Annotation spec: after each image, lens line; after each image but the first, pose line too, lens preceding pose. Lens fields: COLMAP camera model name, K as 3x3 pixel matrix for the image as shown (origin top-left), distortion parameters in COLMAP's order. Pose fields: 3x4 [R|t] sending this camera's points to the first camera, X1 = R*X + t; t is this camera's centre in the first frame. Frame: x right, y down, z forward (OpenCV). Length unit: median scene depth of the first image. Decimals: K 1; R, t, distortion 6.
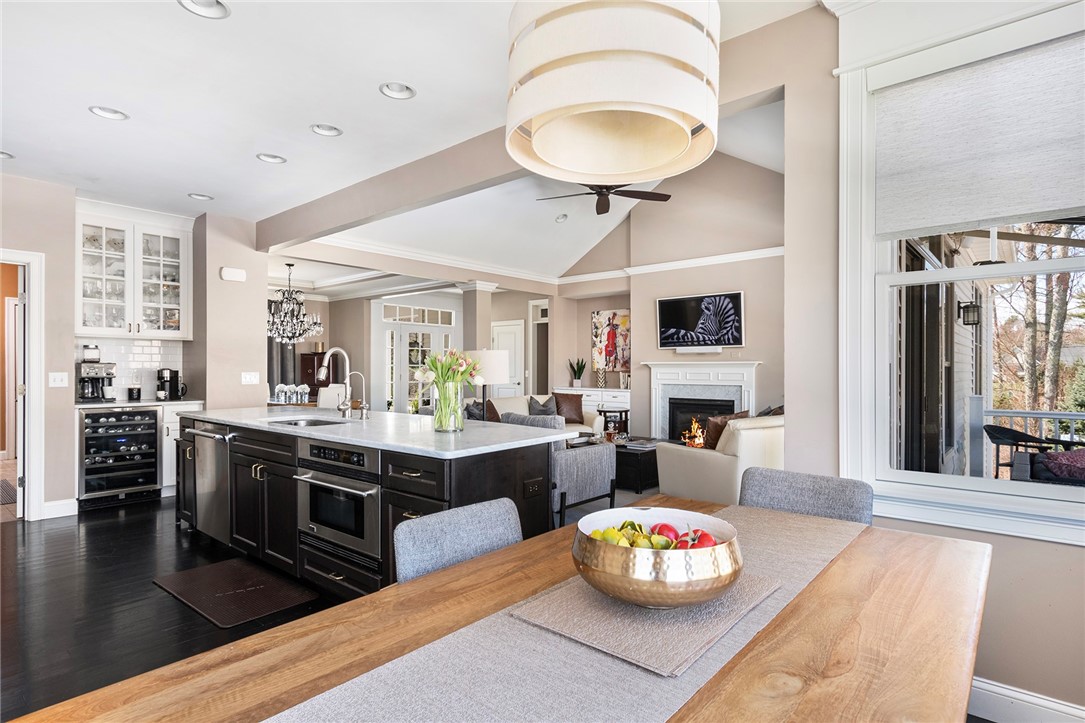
lens RADIAL K [[559.3, 0, 538.6], [0, 559.3, 370.3], [0, 0, 1]] dist [0.001686, -0.000298]
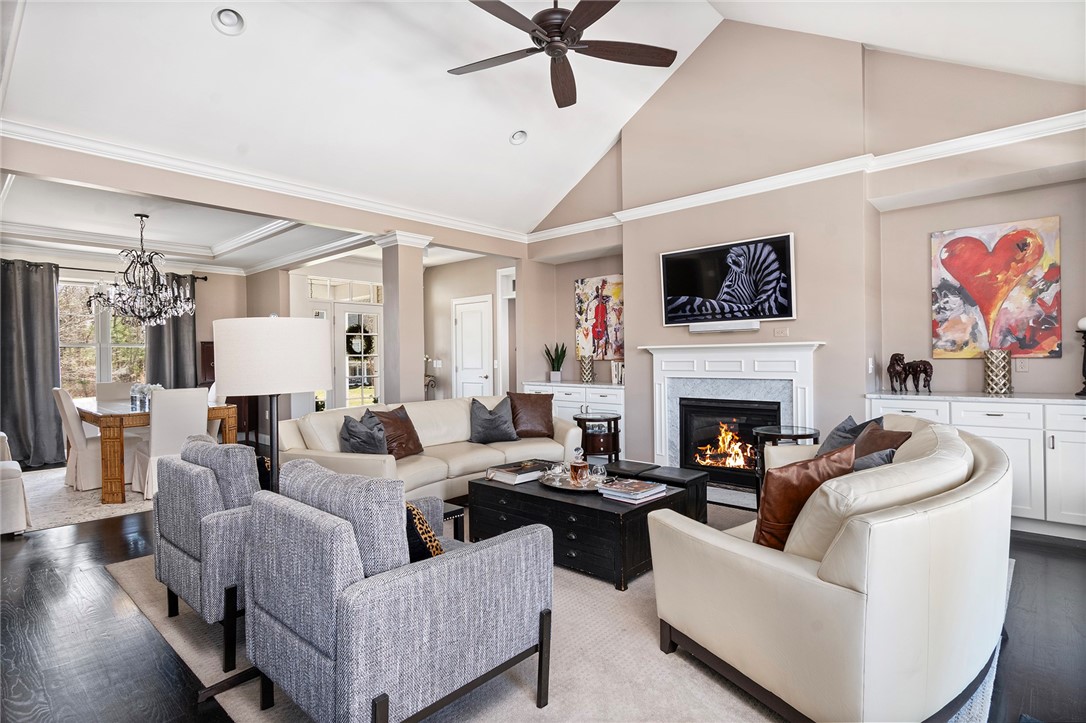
lens RADIAL K [[559.8, 0, 538.7], [0, 559.8, 360.5], [0, 0, 1]] dist [0.001686, -0.000298]
pose [[0.999667, -0.012320, -0.022693, 0.086079], [0.012368, 0.999922, 0.002004, 0.000239], [0.022667, -0.002284, 0.999740, 0.347858]]
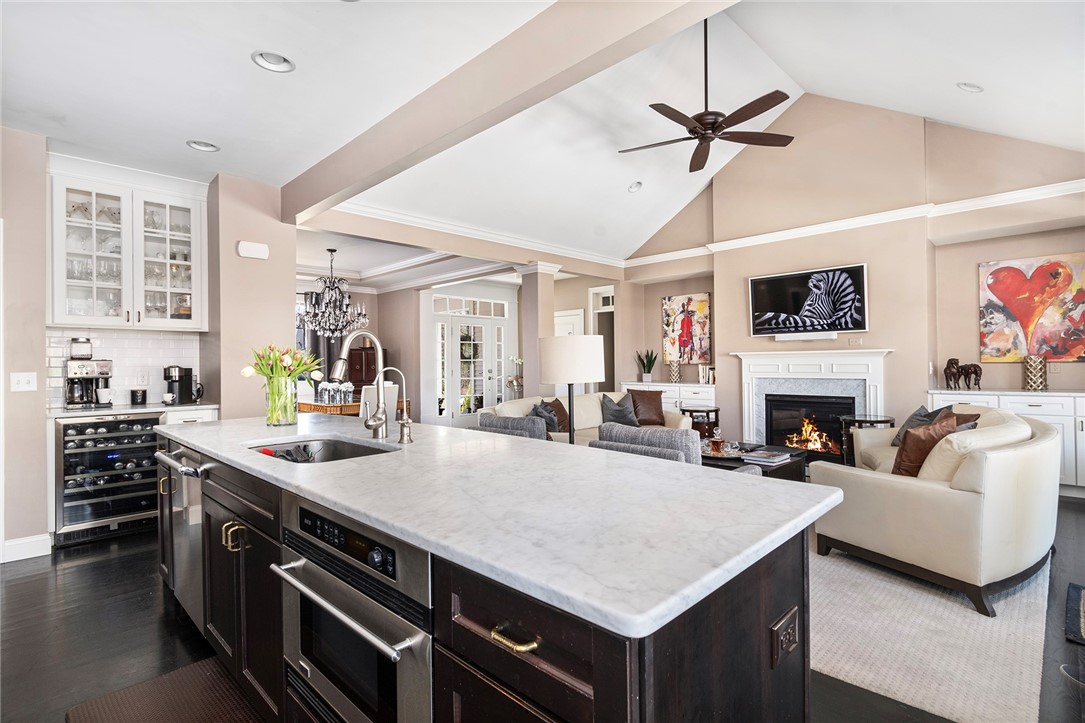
lens RADIAL K [[524.8, 0, 541.0], [0, 524.8, 362.5], [0, 0, 1]] dist [-0.000337, -0.001953]
pose [[0.997526, -0.011639, -0.069328, -0.056421], [0.011375, 0.999926, -0.004205, 0.000852], [0.069372, 0.003406, 0.997585, 0.201690]]
